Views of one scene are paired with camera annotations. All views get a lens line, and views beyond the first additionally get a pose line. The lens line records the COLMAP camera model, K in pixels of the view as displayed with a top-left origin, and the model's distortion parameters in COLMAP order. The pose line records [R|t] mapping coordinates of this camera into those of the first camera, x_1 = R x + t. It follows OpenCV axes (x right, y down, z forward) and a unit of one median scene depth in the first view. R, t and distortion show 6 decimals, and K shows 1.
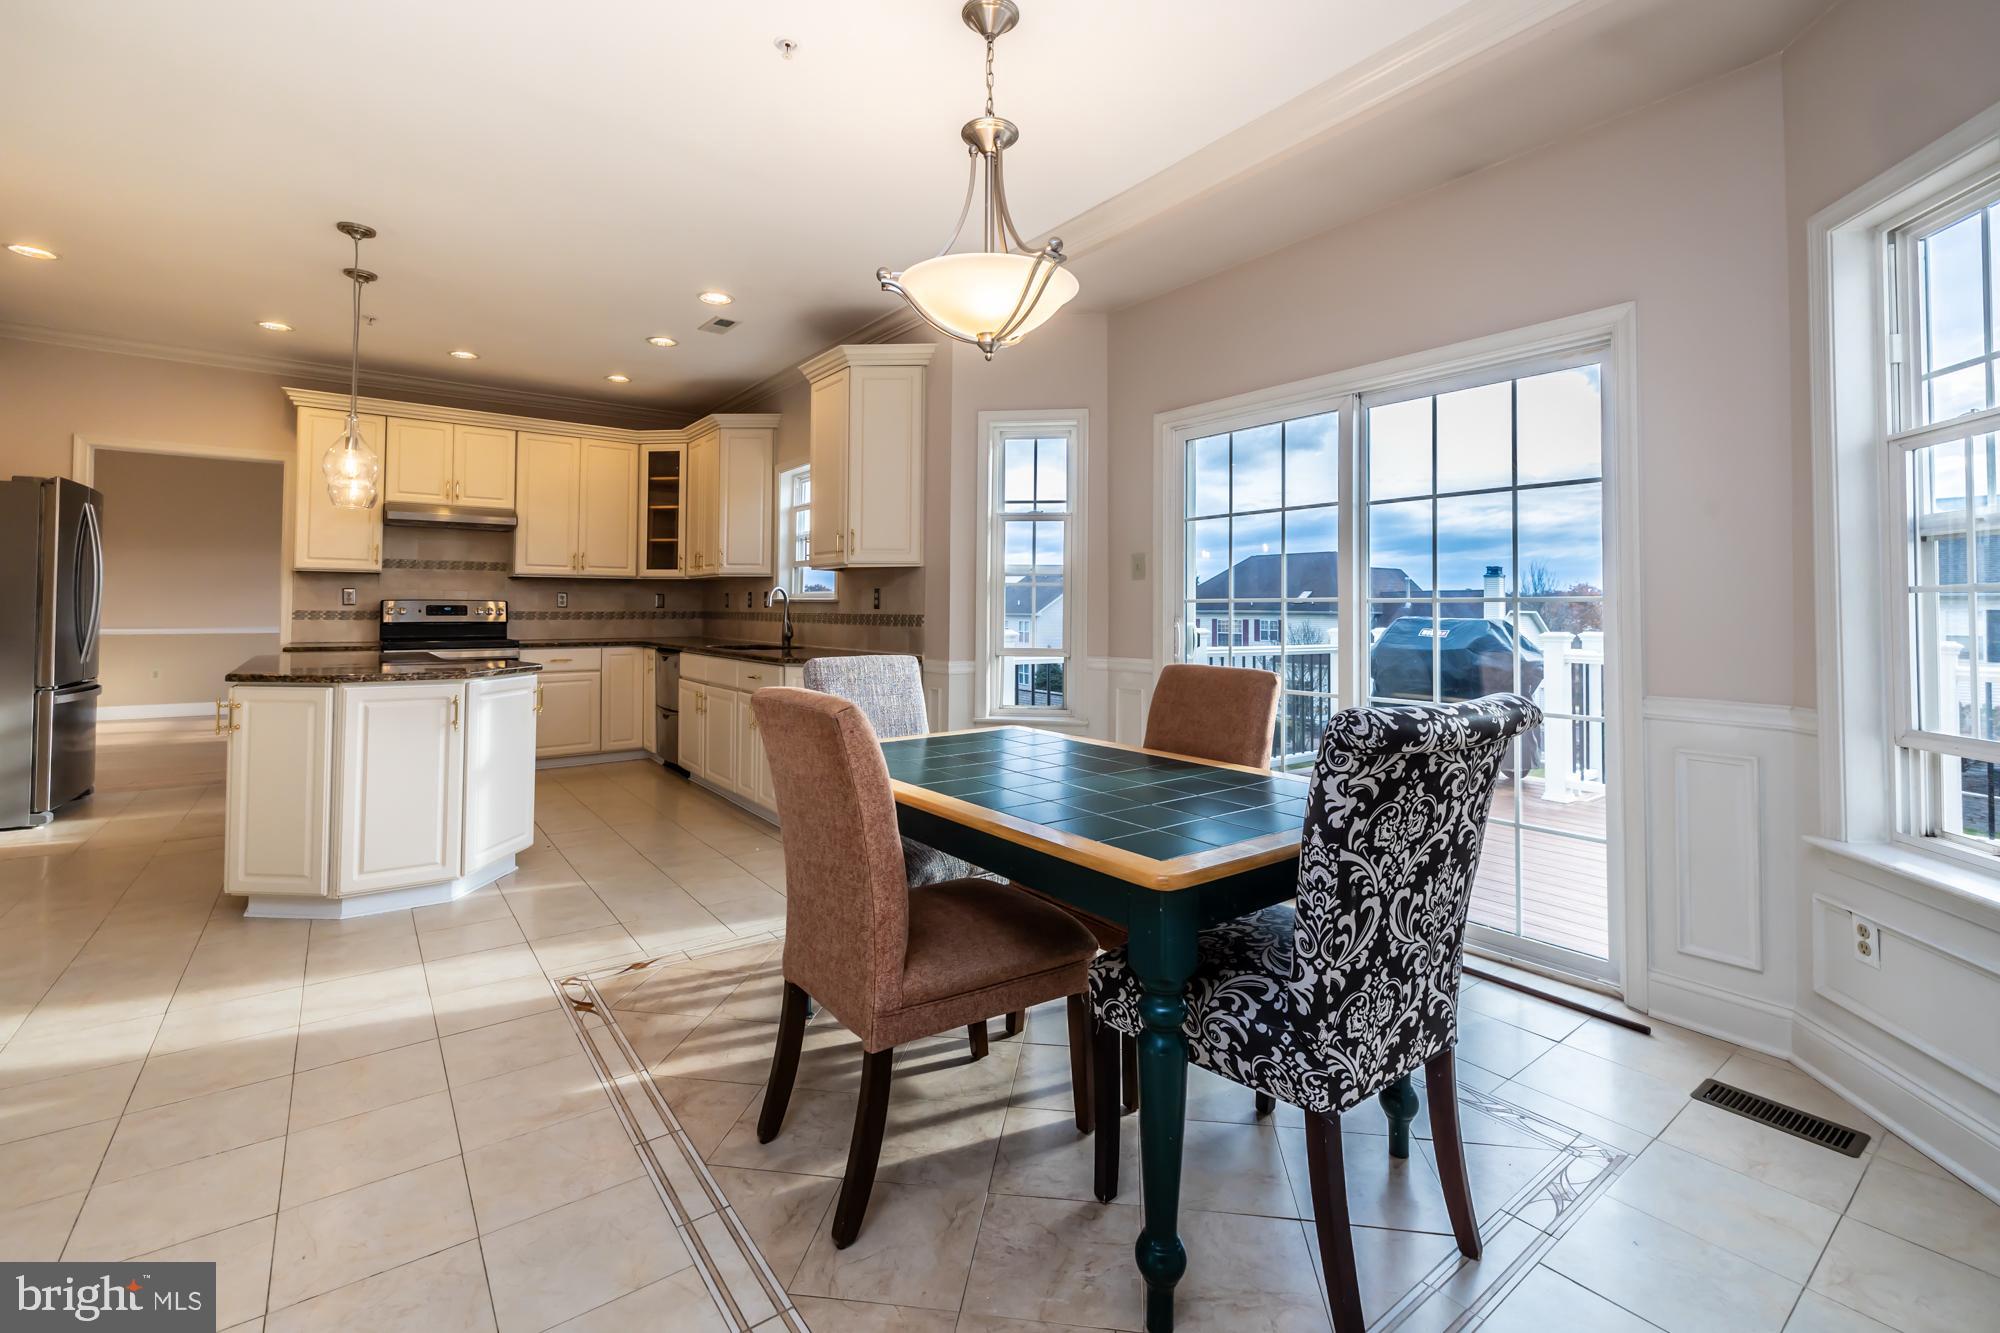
lens RADIAL K [[866.7, 0, 1011.4], [0, 866.7, 588.1], [0, 0, 1]] dist [0.000628, -0.000171]
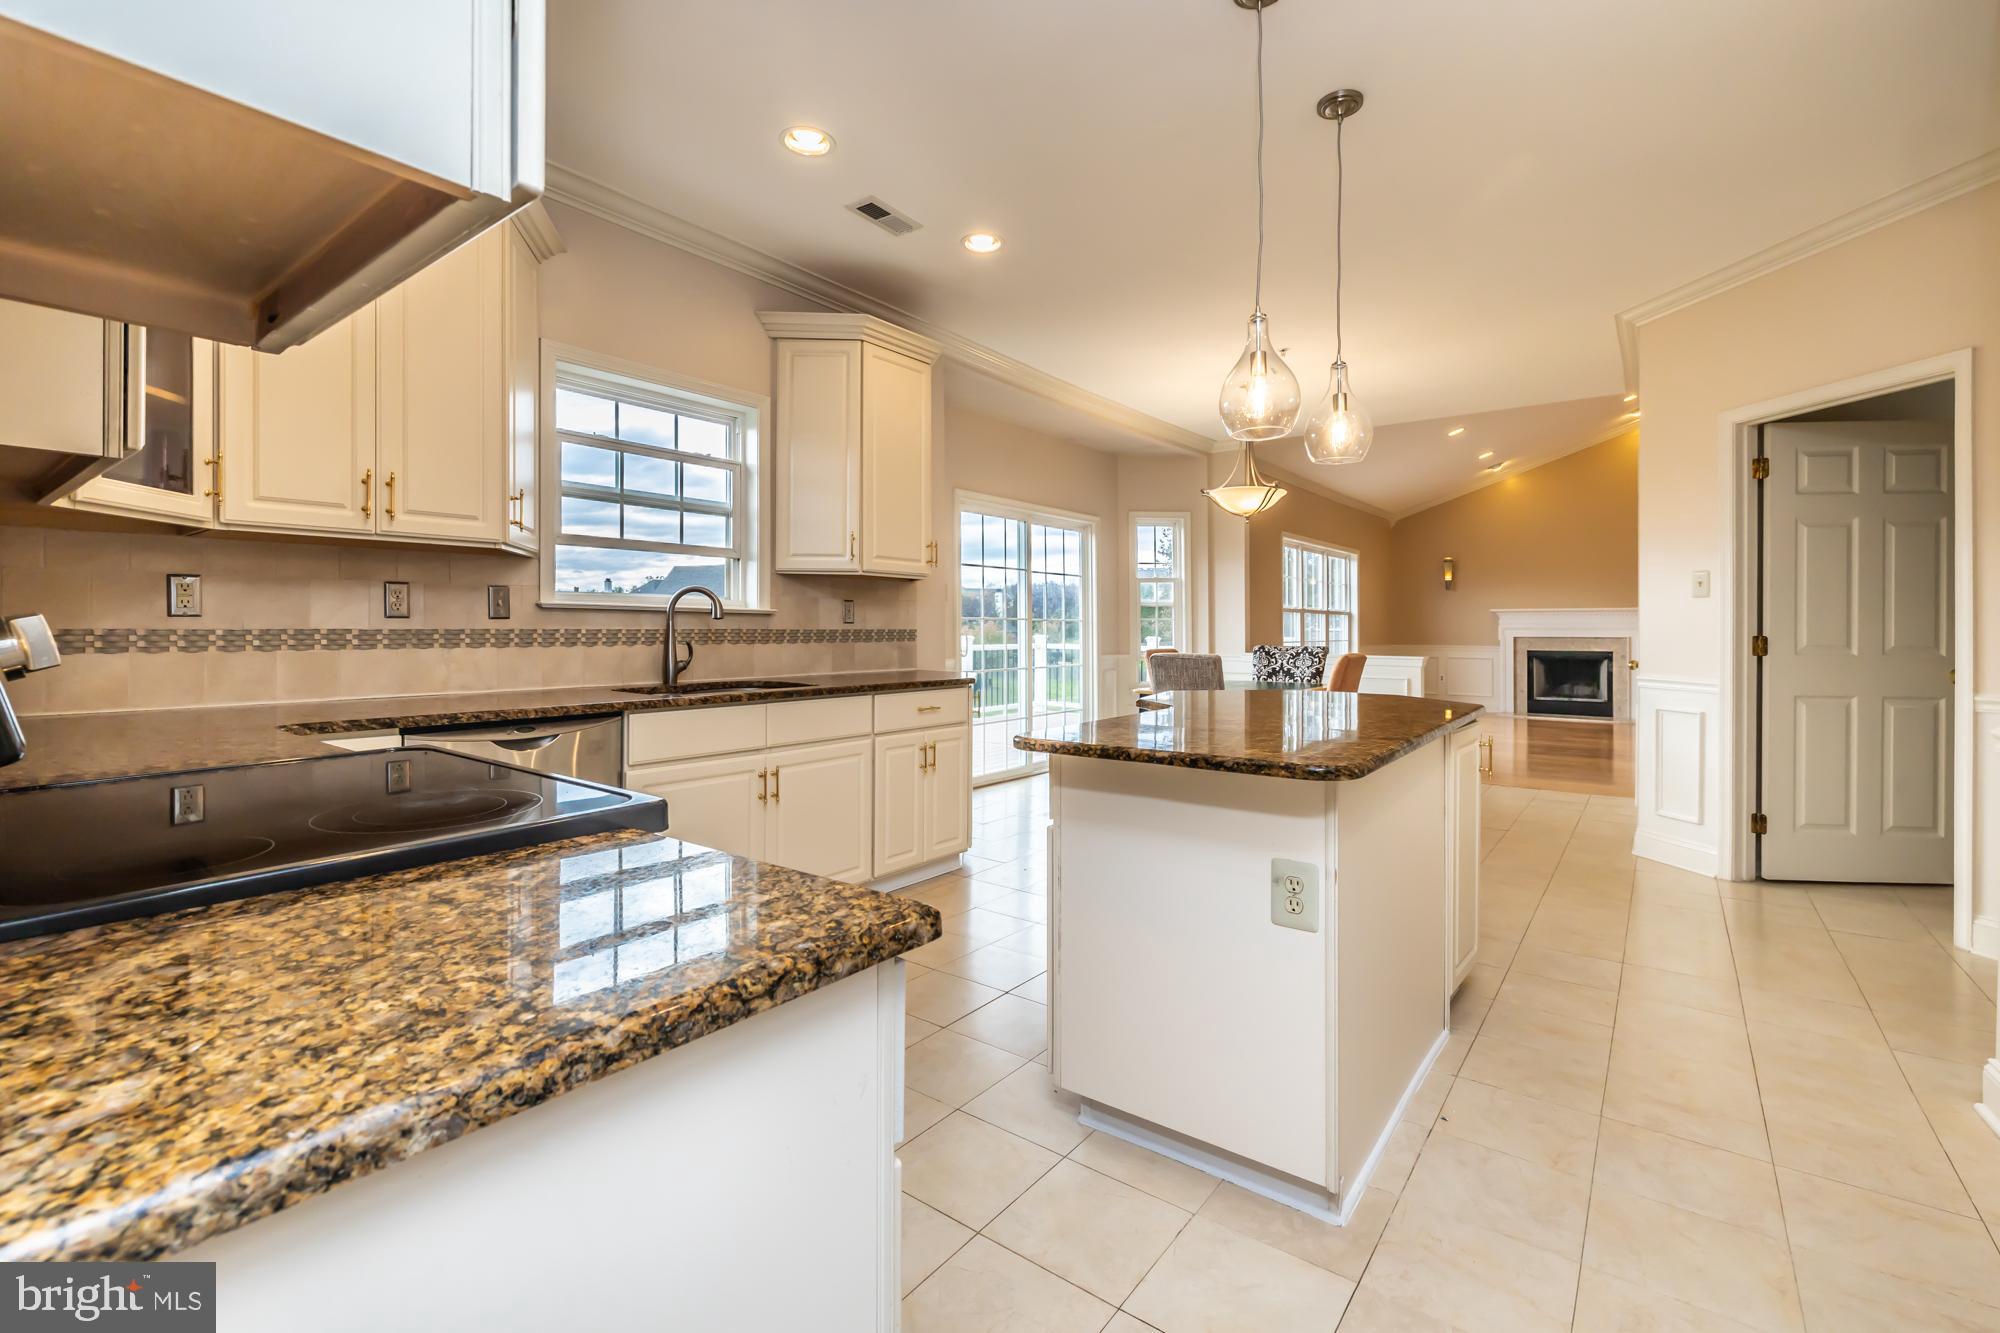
lens RADIAL K [[847.5, 0, 1000.9], [0, 847.5, 639.7], [0, 0, 1]] dist [0.000819, 0.000414]
pose [[-0.257157, -0.013969, 0.966269, -0.825417], [-0.022893, 0.999703, 0.008359, 0.023845], [-0.966098, -0.019971, -0.257400, 0.865241]]
